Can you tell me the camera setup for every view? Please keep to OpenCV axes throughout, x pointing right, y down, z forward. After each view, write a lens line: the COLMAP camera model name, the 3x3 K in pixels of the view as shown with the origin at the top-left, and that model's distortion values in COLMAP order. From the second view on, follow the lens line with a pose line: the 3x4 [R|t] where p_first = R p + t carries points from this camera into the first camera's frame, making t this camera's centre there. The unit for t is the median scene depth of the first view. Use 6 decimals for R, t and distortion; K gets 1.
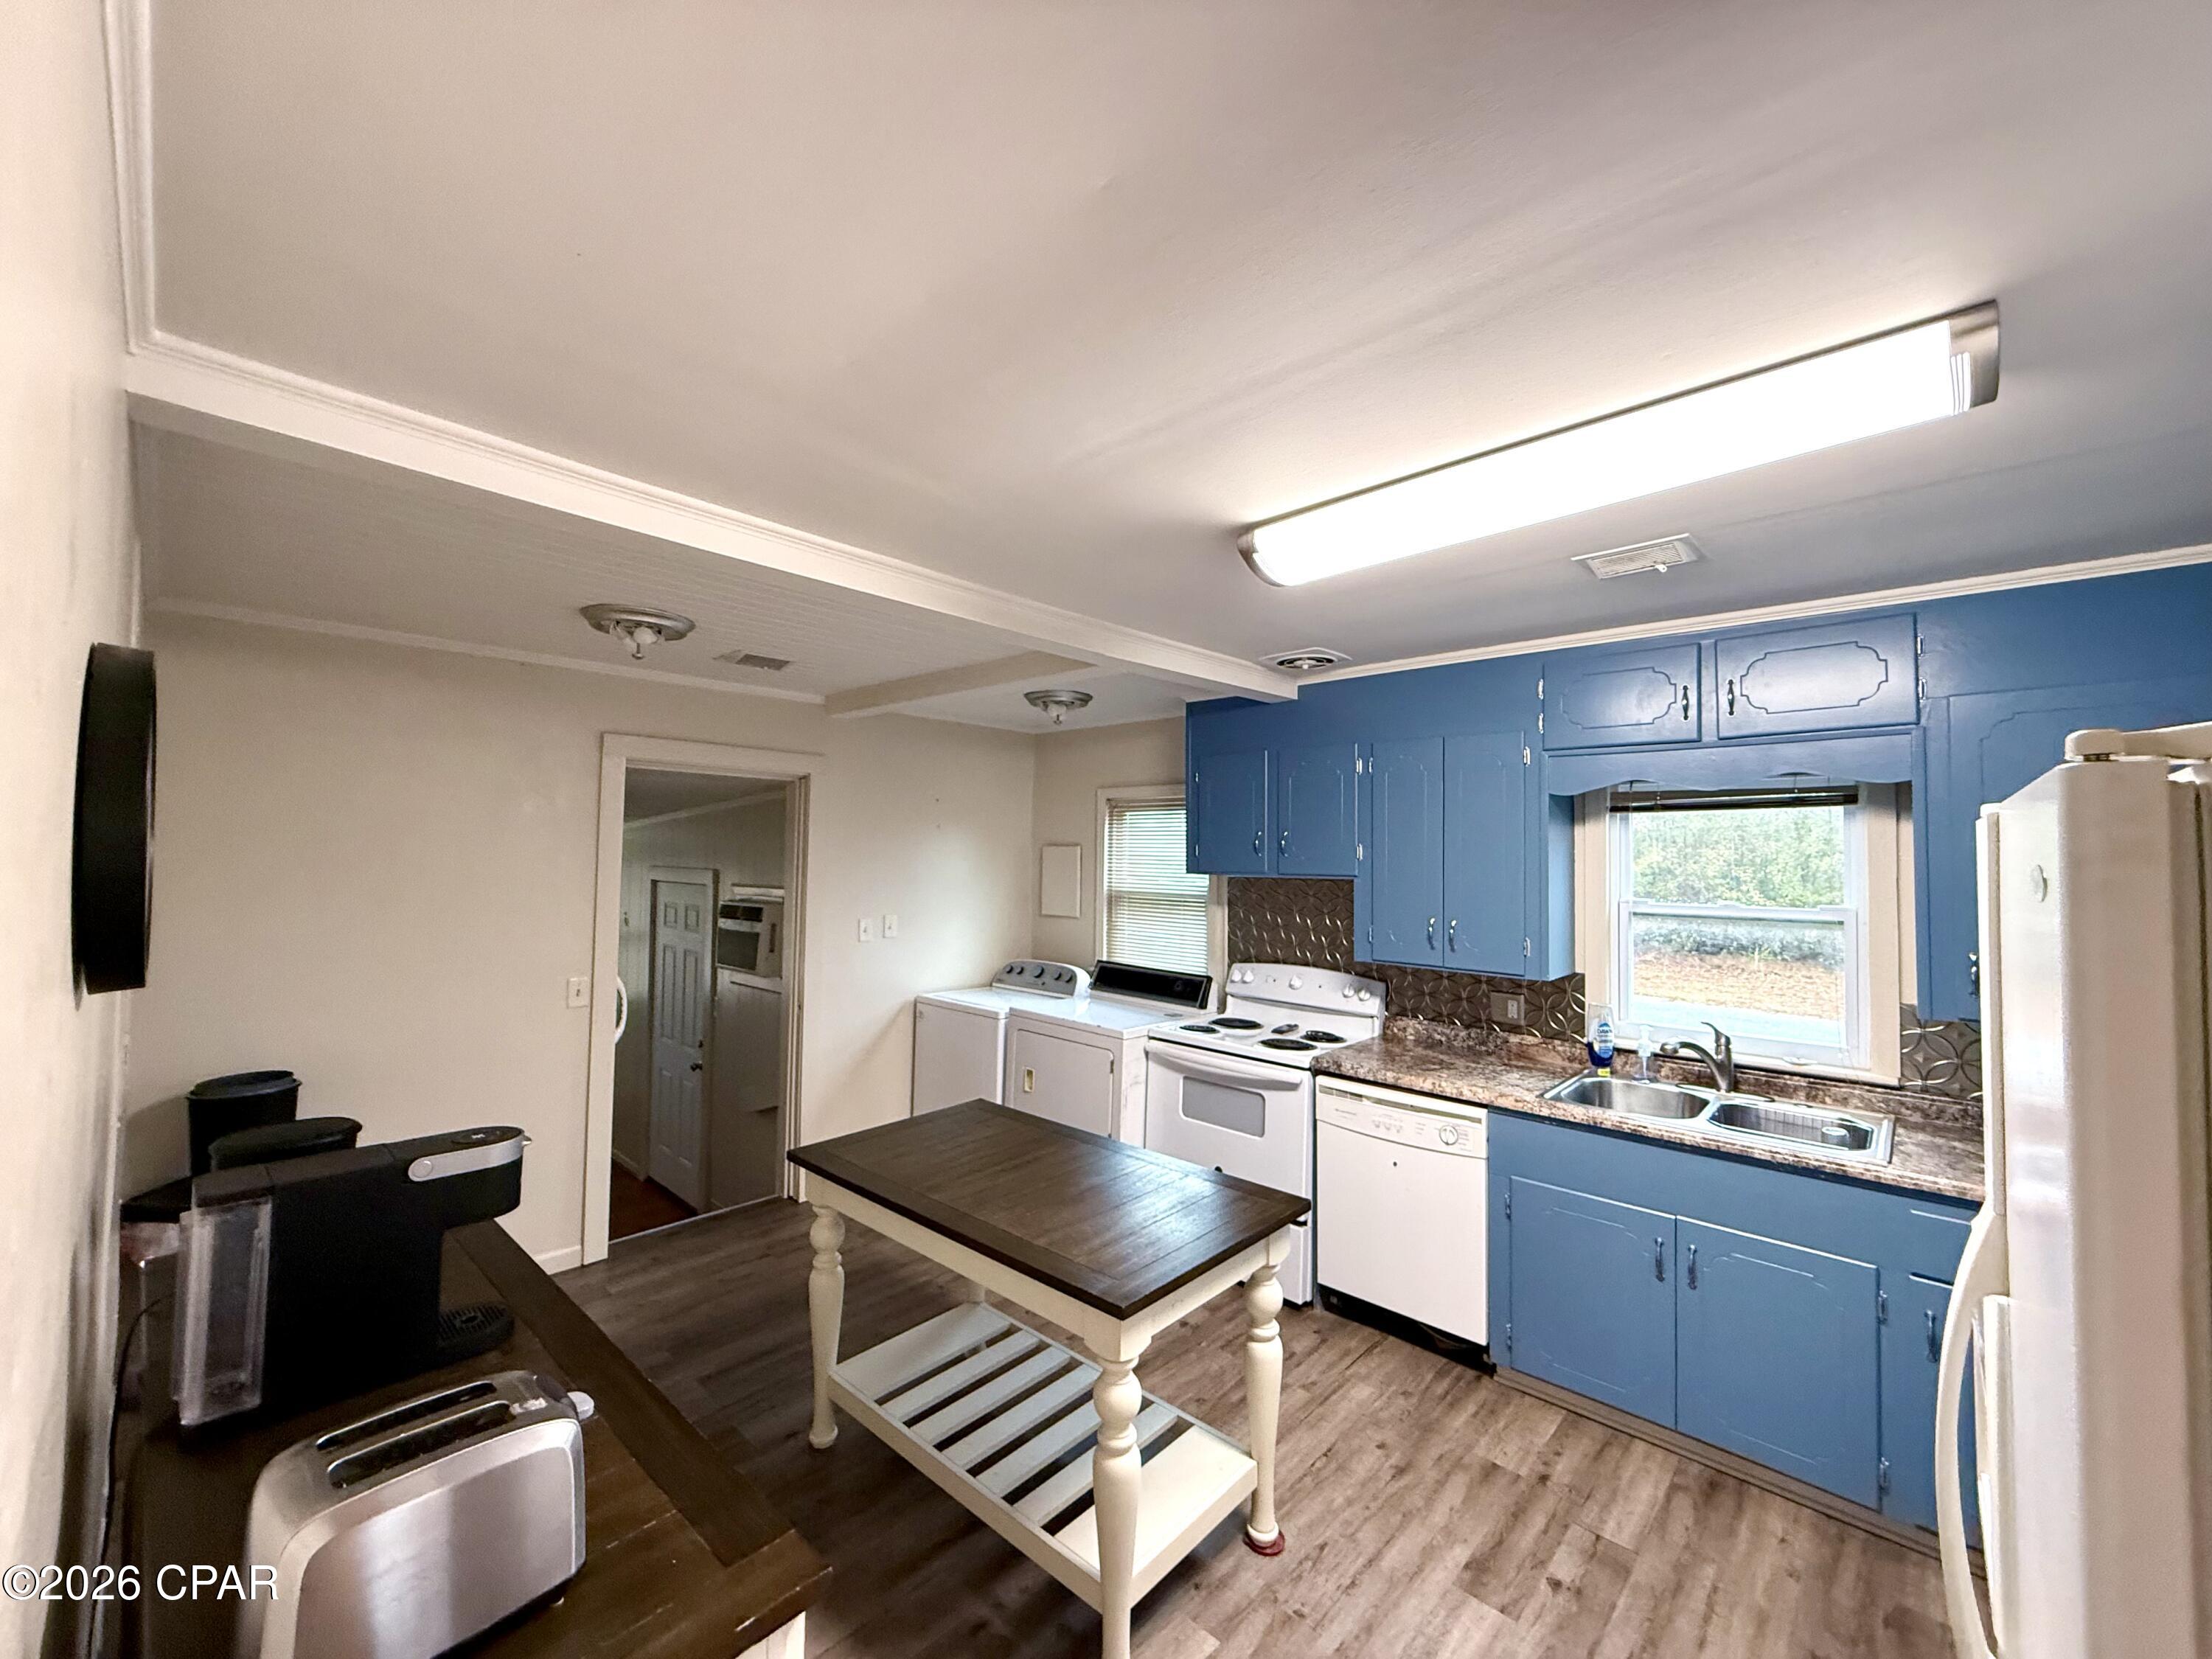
lens RADIAL K [[877.9, 0, 1100.5], [0, 877.9, 826.1], [0, 0, 1]] dist [0.000635, 0.000463]
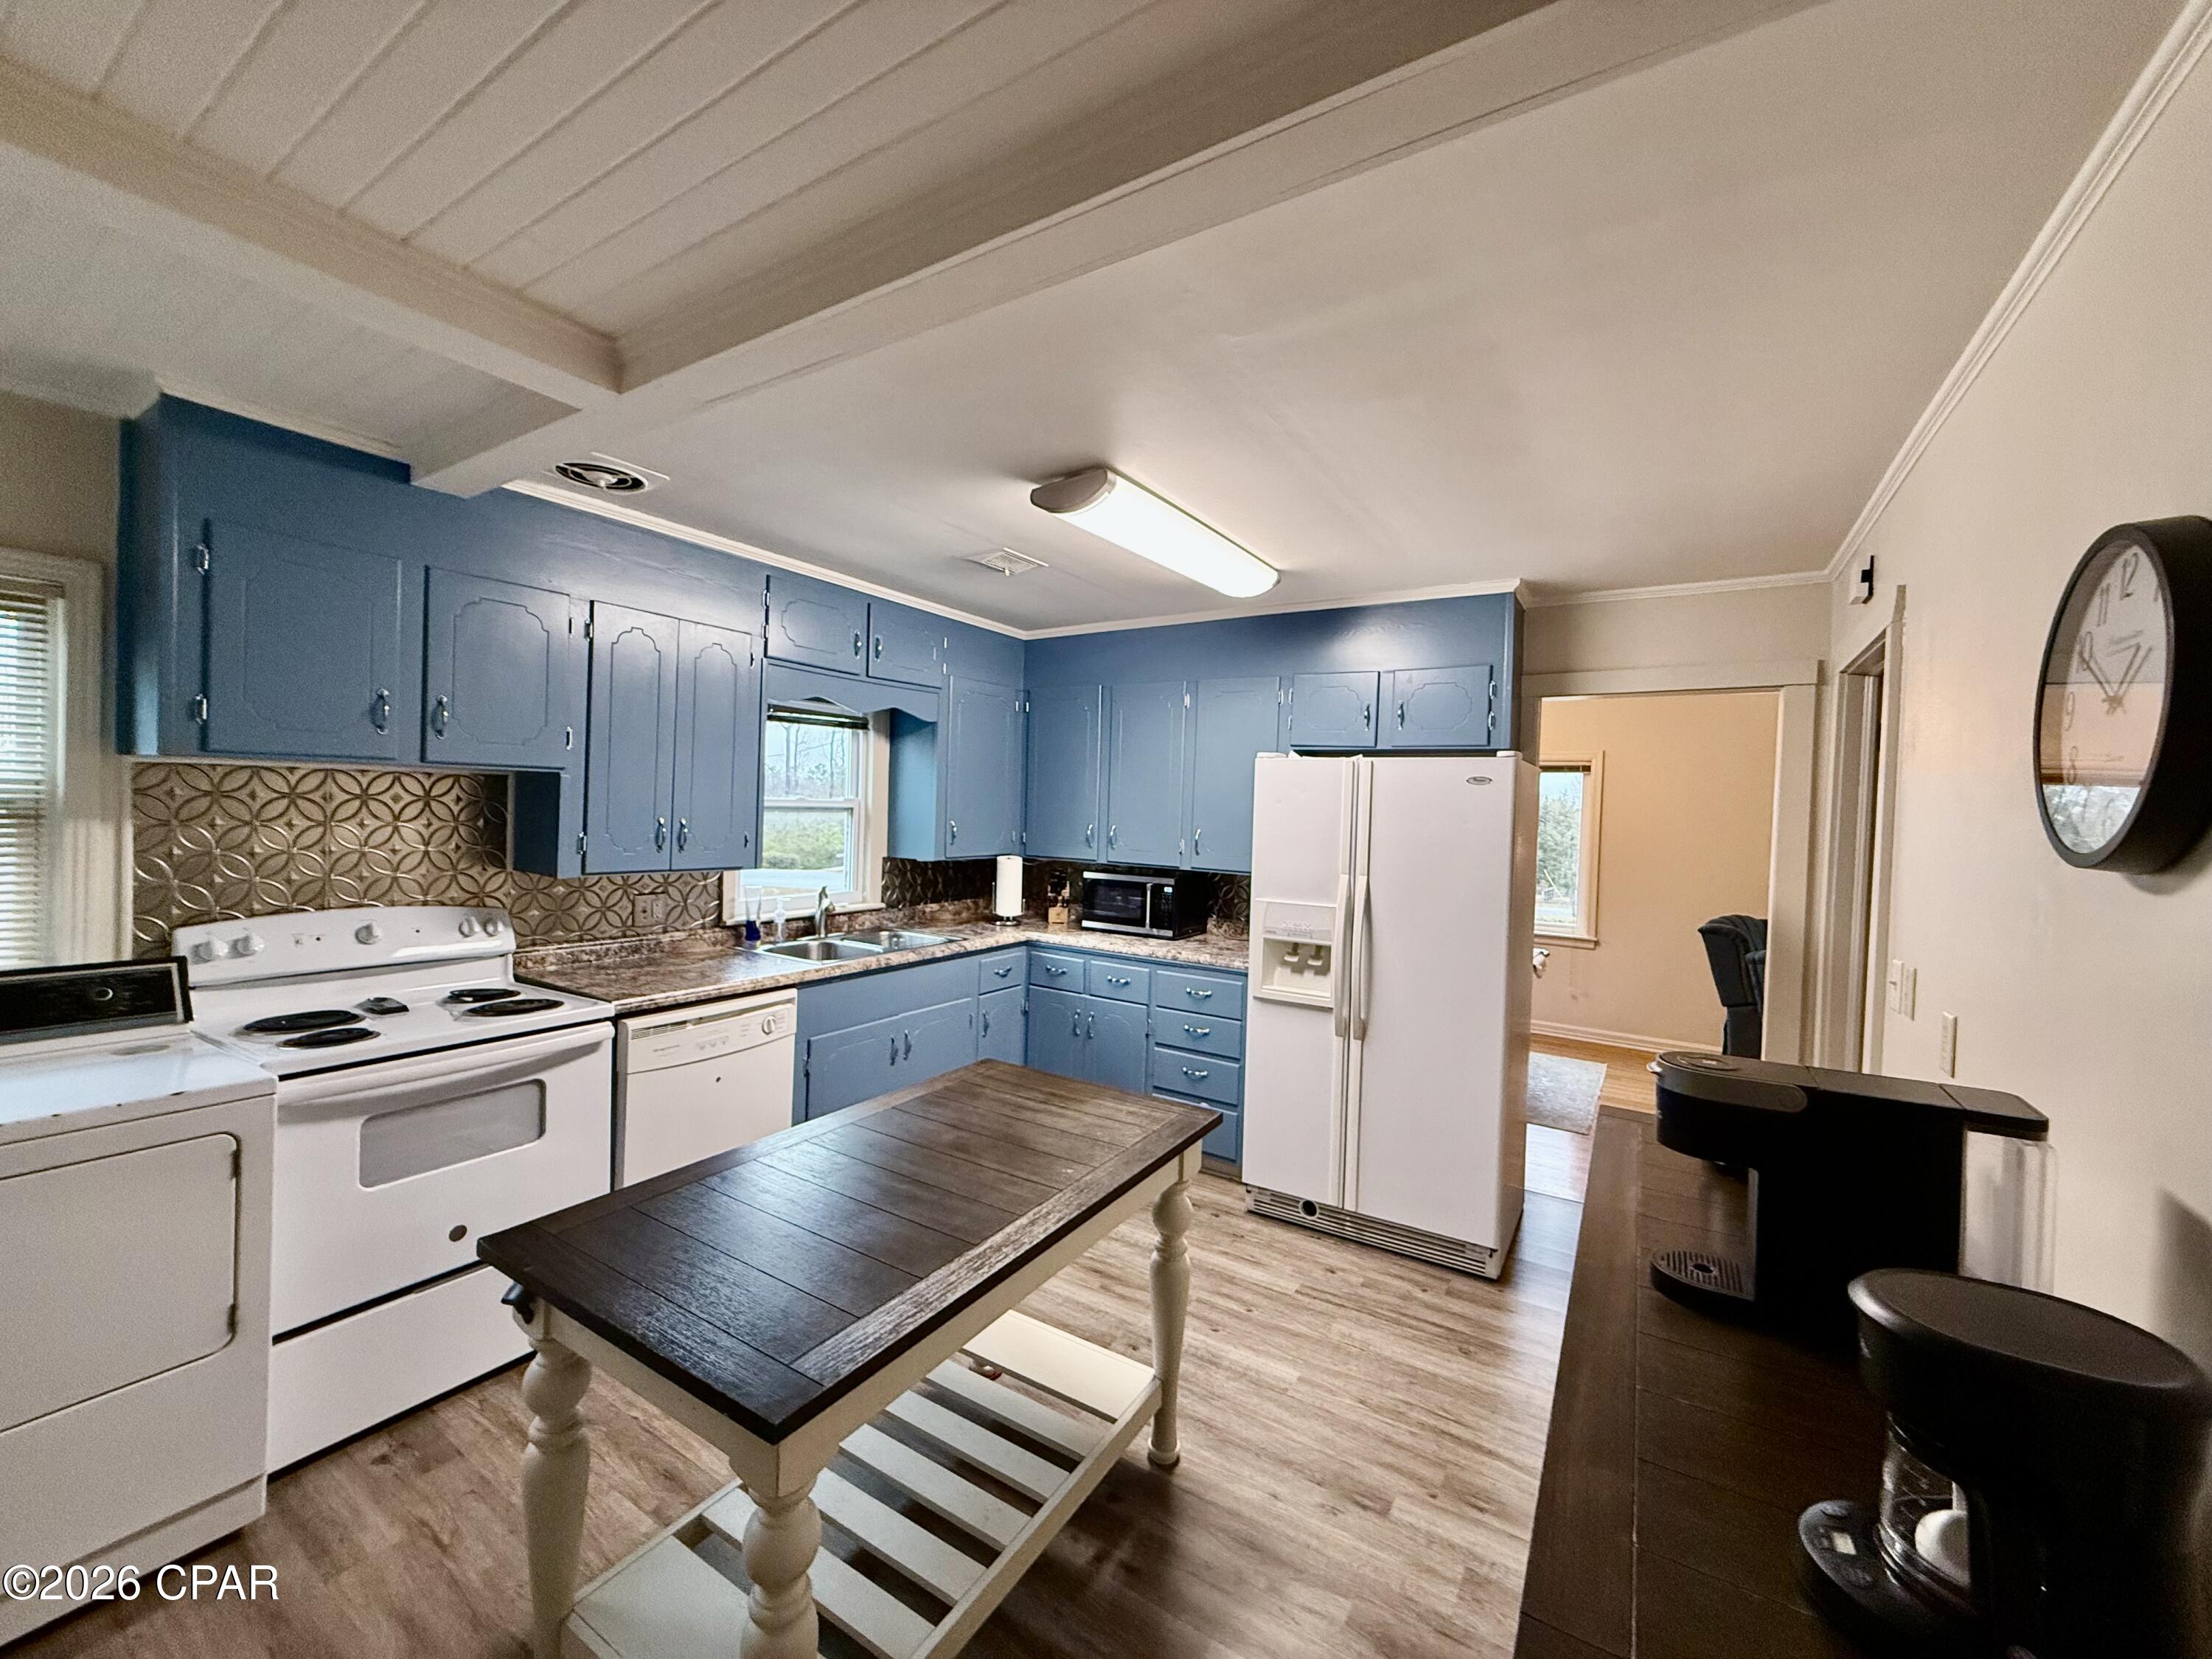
lens RADIAL K [[877.9, 0, 1100.5], [0, 877.9, 826.1], [0, 0, 1]] dist [0.000635, 0.000463]
pose [[-0.176909, -0.041093, 0.983369, -0.698710], [-0.063266, 0.997537, 0.030304, 0.068743], [-0.982192, -0.056853, -0.179073, 0.854304]]
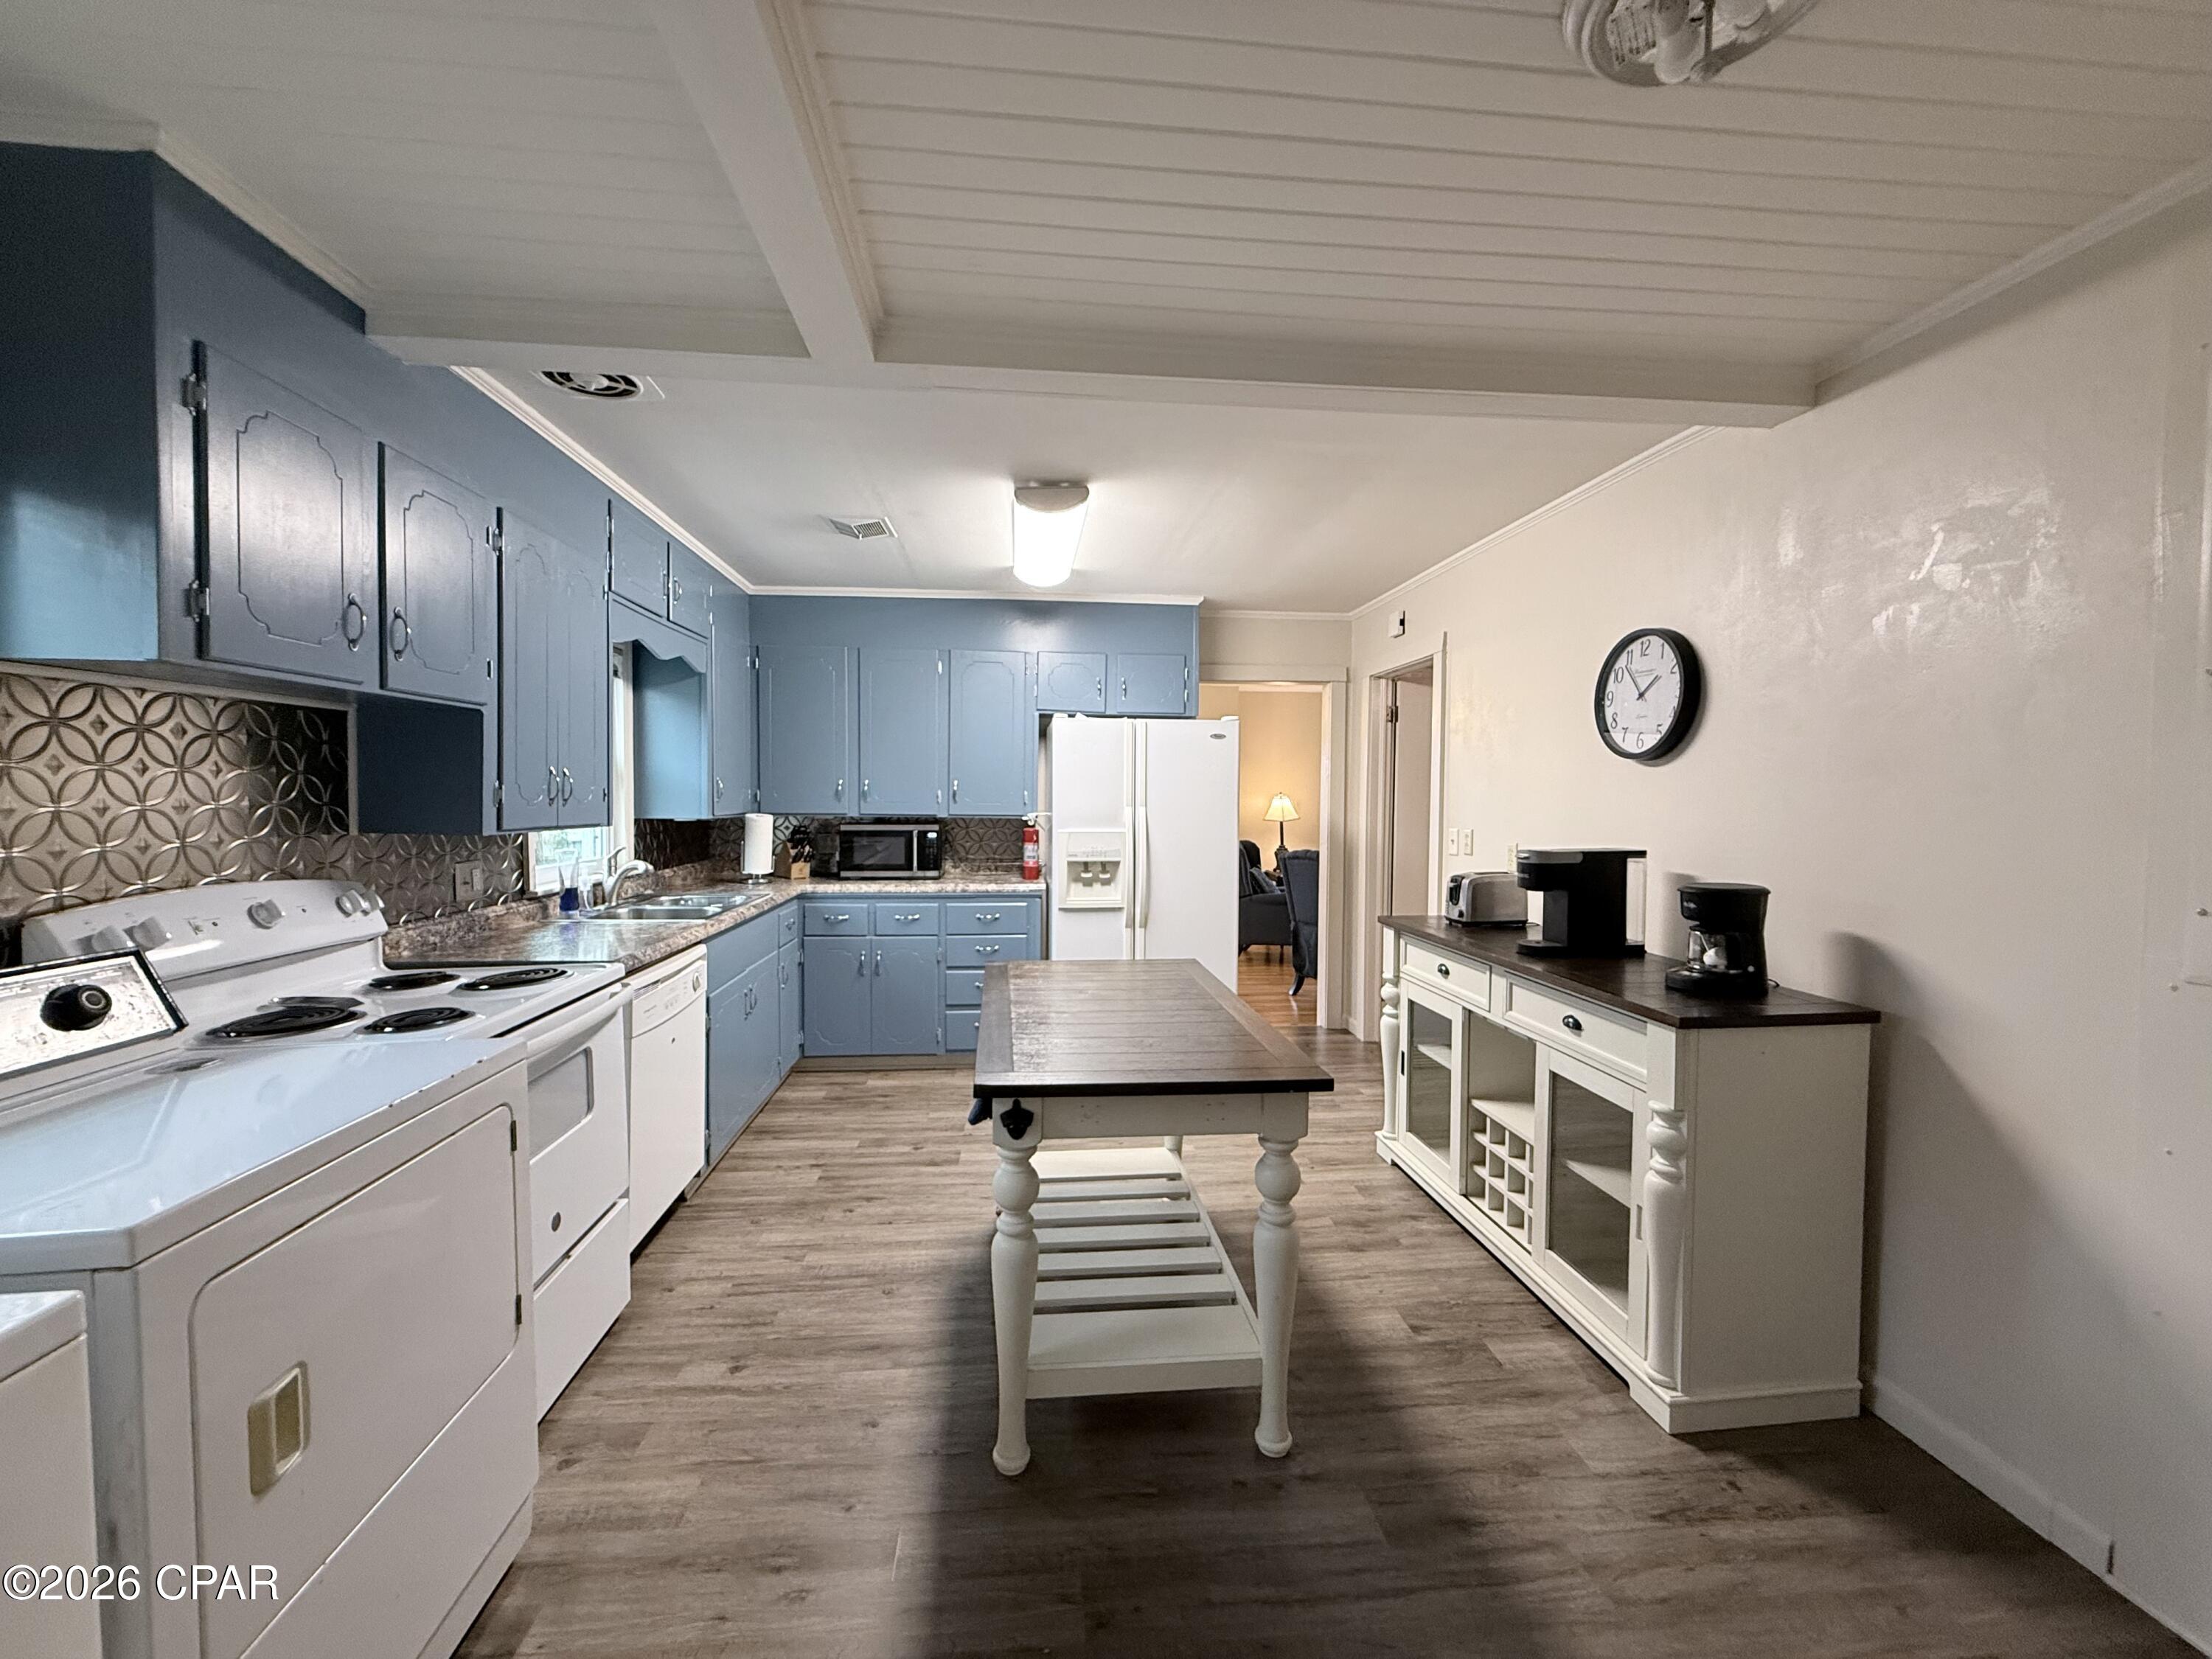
lens RADIAL K [[877.9, 0, 1100.5], [0, 877.9, 826.1], [0, 0, 1]] dist [0.000635, 0.000463]
pose [[-0.745279, -0.042459, 0.665400, -0.615521], [-0.036356, 0.999074, 0.023029, 0.145602], [-0.665761, -0.007028, -0.746132, 1.498694]]
